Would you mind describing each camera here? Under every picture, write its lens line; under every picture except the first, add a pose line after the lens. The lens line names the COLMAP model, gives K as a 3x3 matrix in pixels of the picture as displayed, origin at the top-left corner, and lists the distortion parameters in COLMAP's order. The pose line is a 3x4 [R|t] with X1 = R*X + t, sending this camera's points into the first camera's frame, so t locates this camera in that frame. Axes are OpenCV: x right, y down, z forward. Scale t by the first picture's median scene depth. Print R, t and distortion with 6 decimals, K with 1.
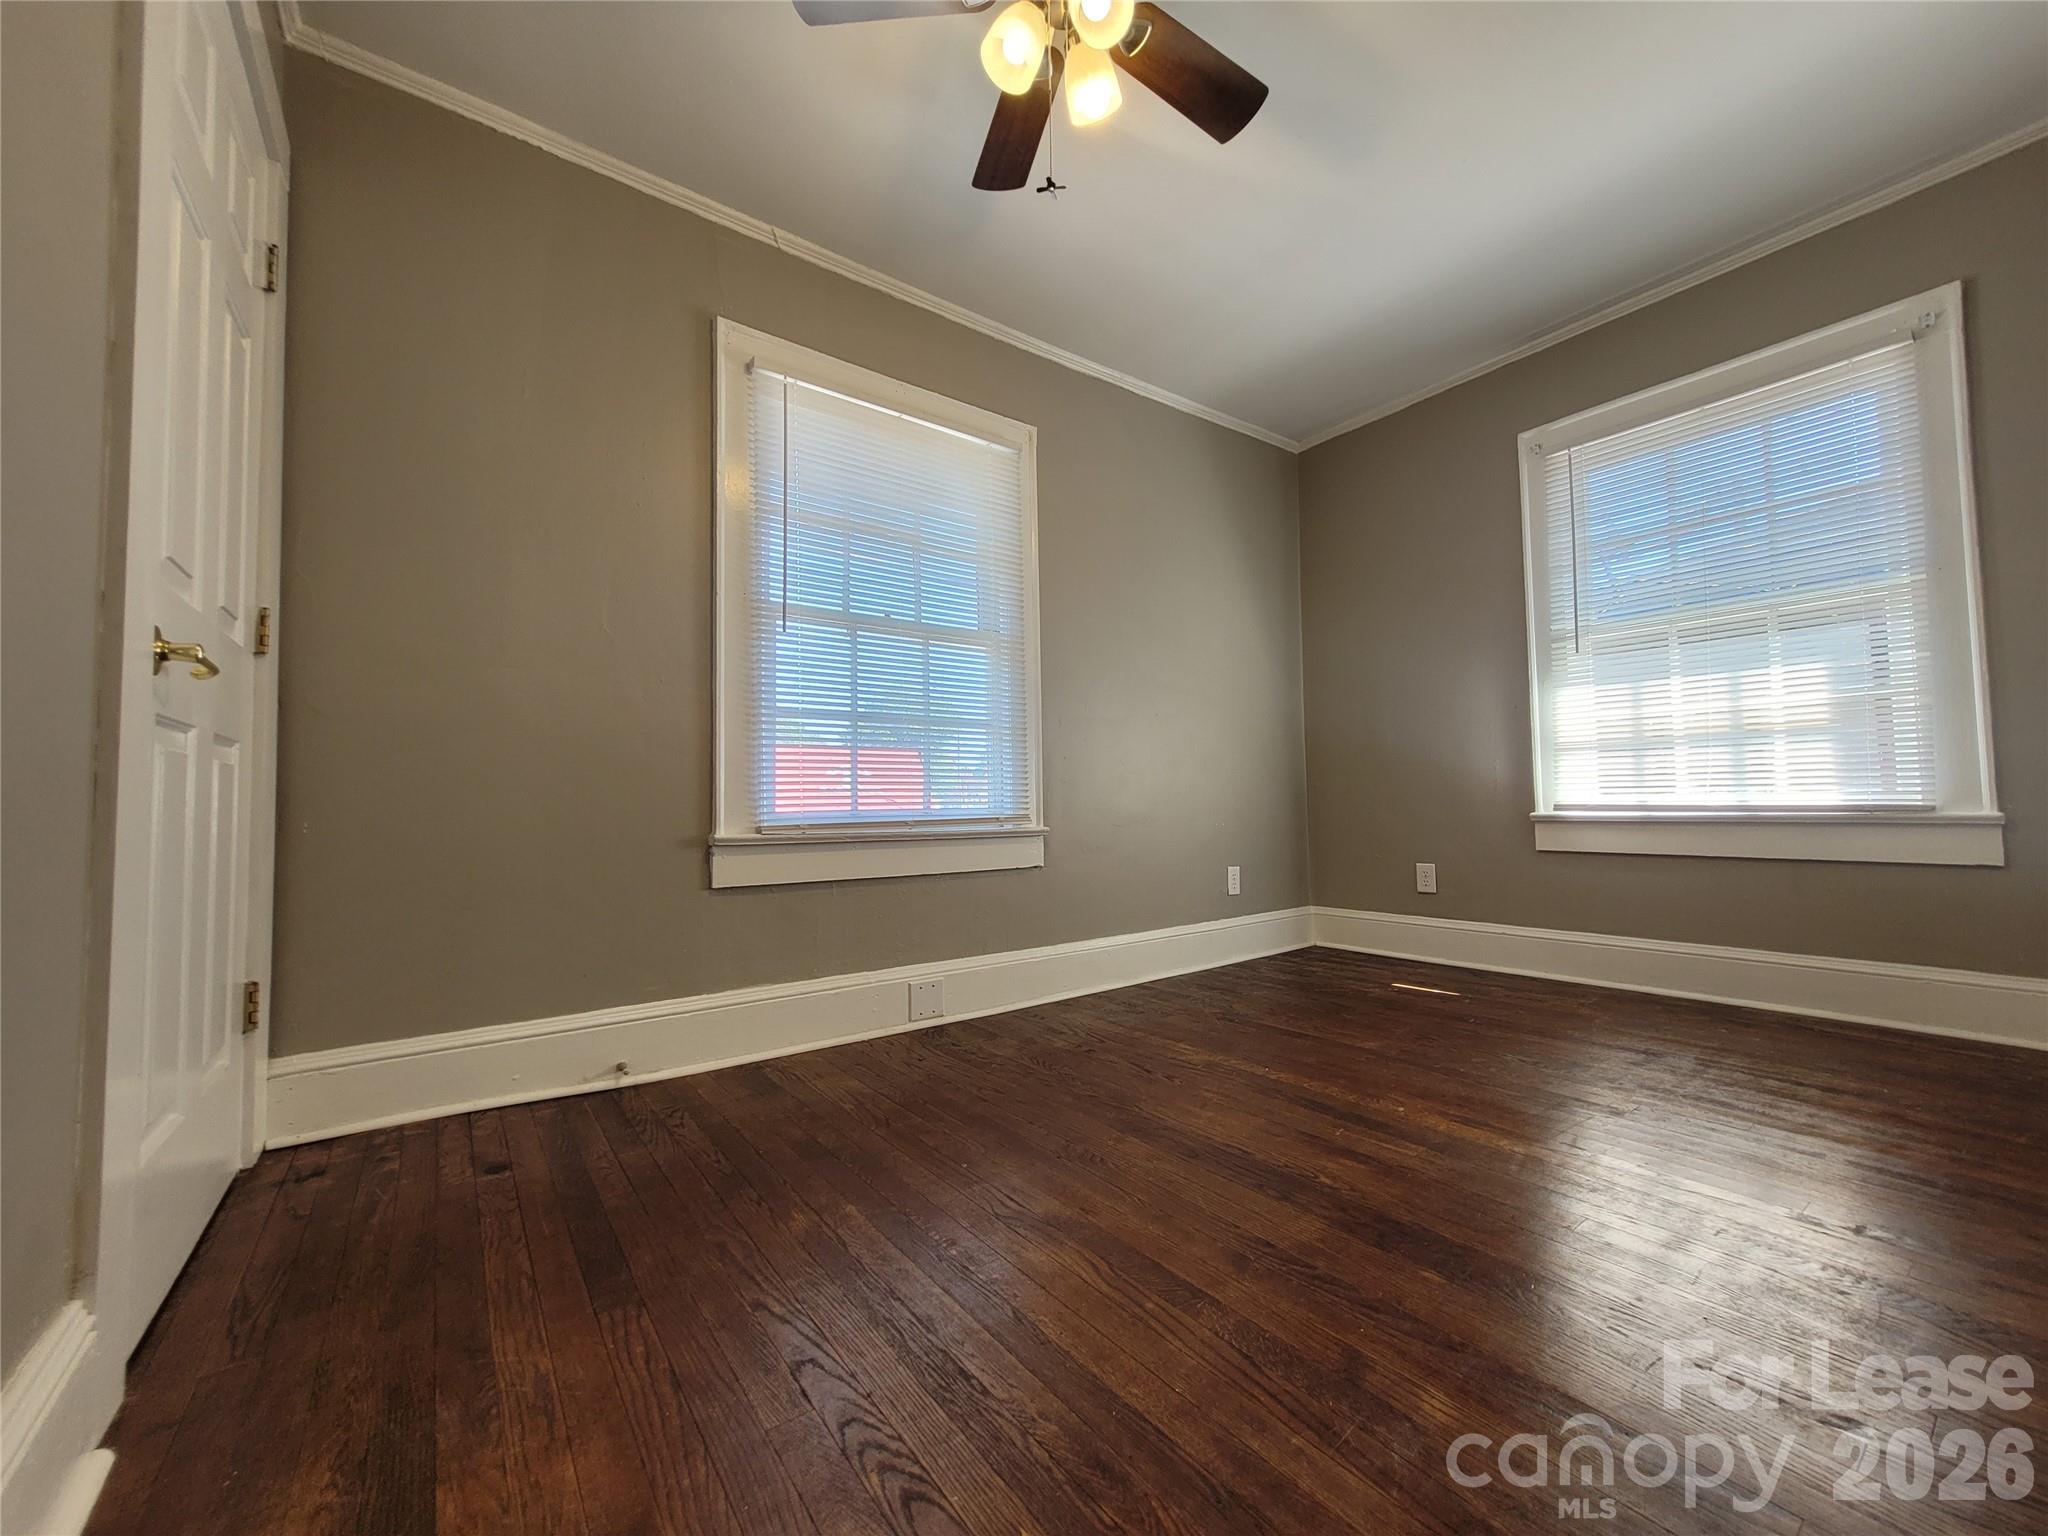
lens RADIAL K [[801.9, 0, 1039.7], [0, 801.9, 770.5], [0, 0, 1]] dist [0.001421, -0.000342]
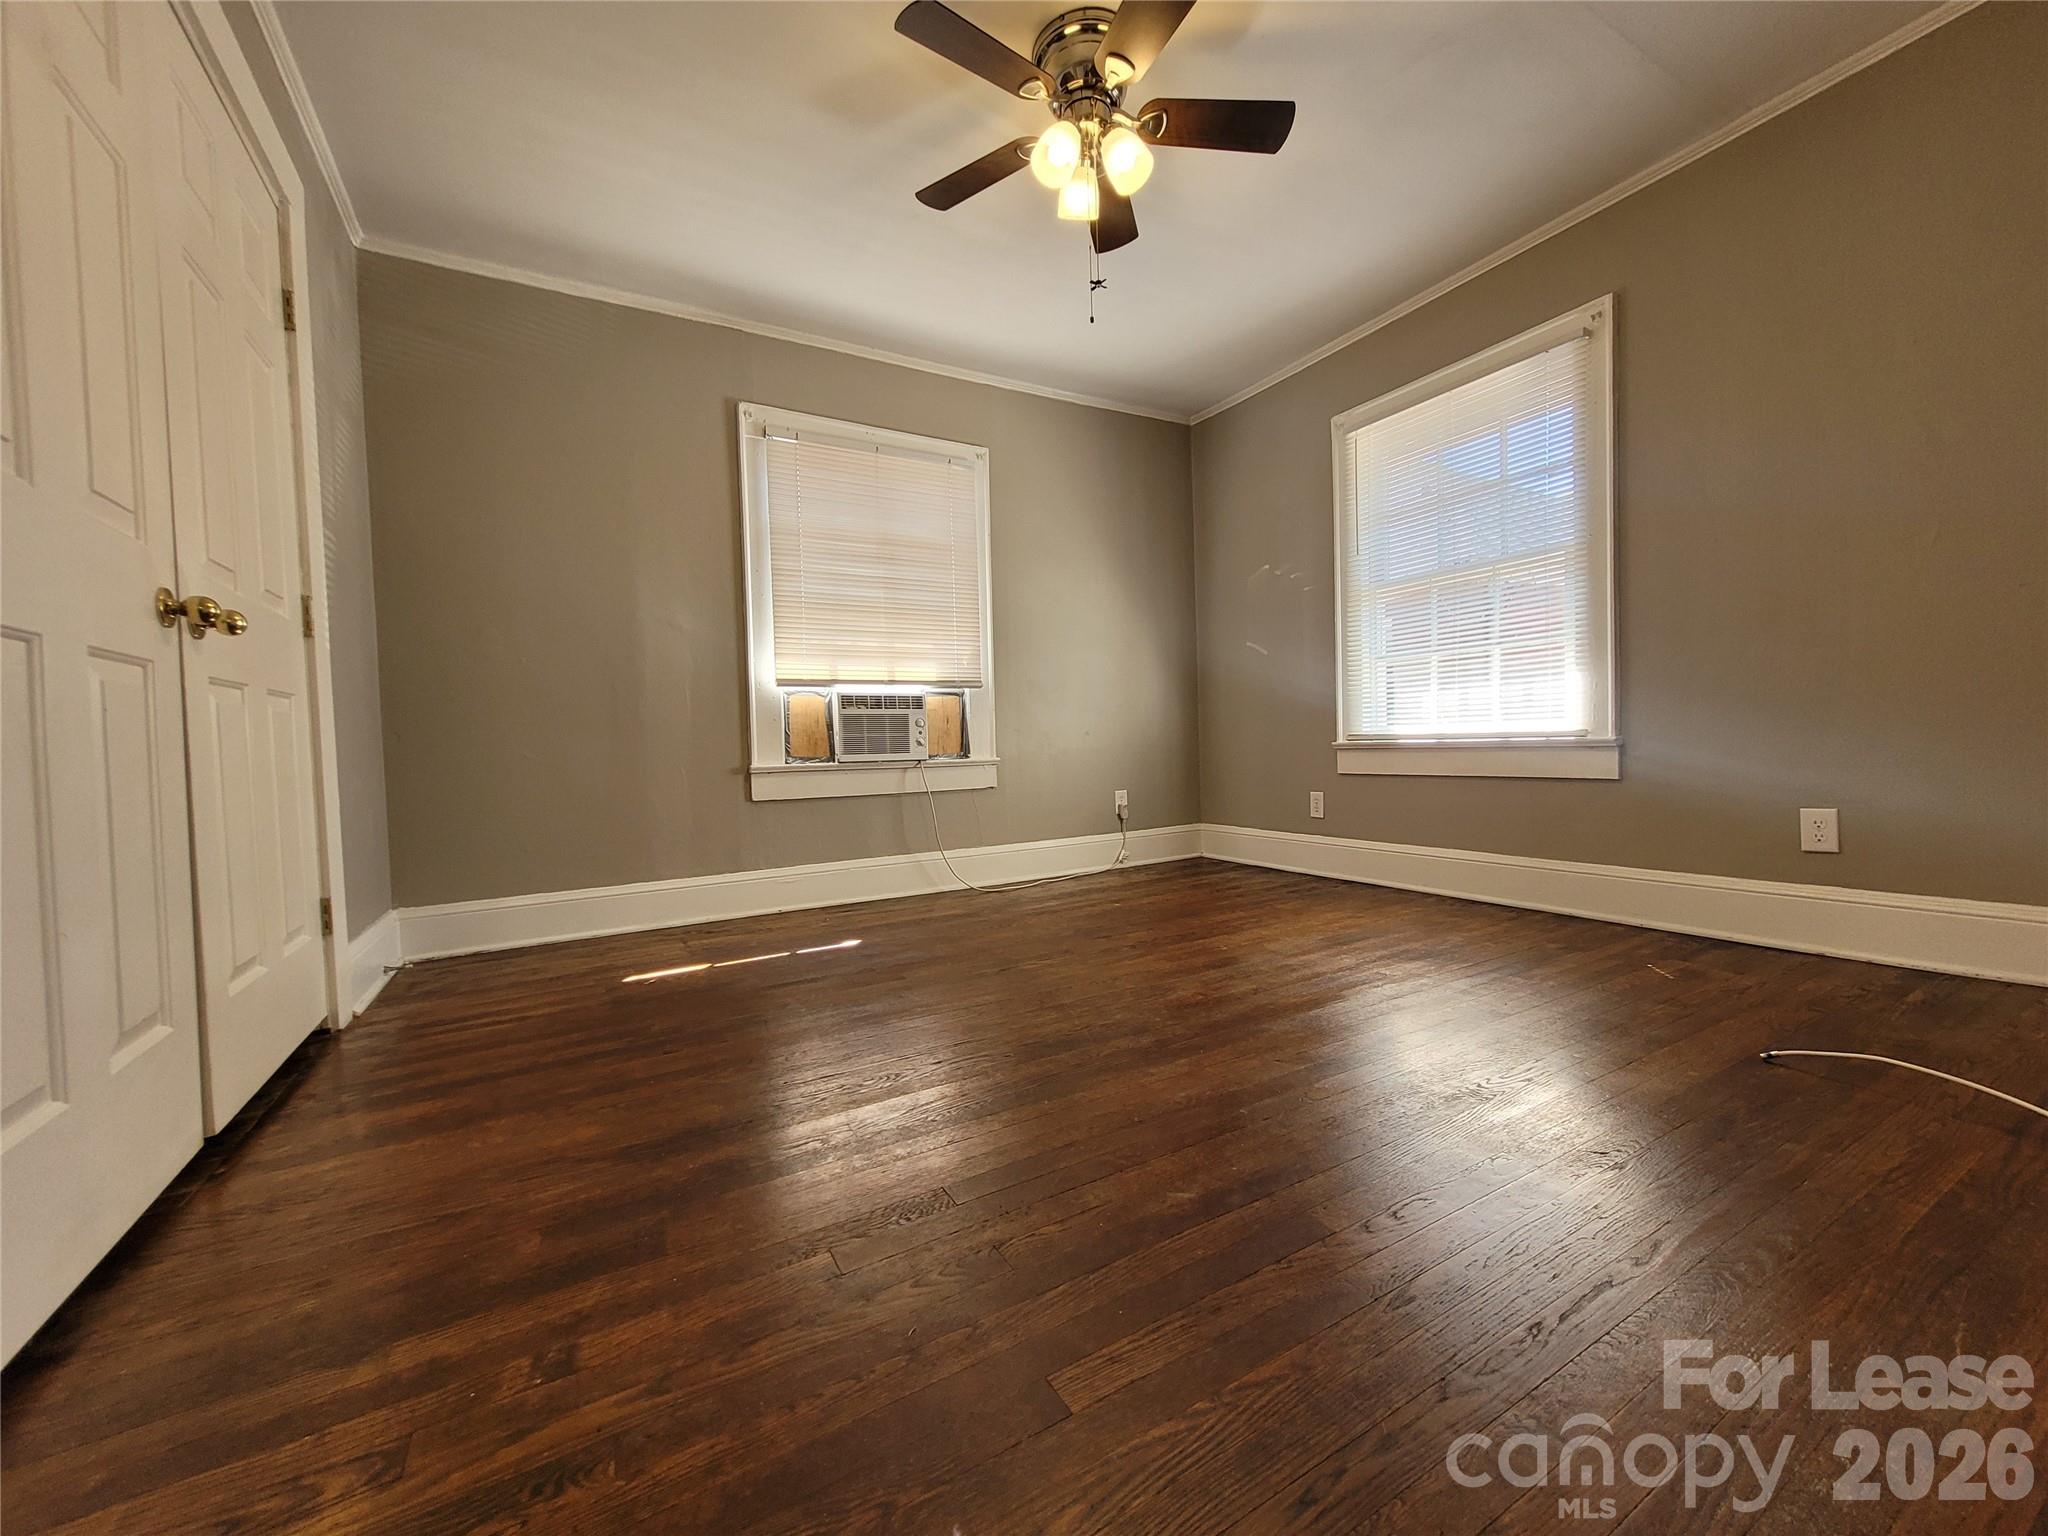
lens RADIAL K [[801.9, 0, 1039.7], [0, 801.9, 770.5], [0, 0, 1]] dist [0.001421, -0.000342]
pose [[0.974235, -0.006424, -0.225445, 0.445241], [0.023033, 0.997202, 0.071119, -0.002707], [0.224357, -0.074480, 0.971657, -0.314502]]
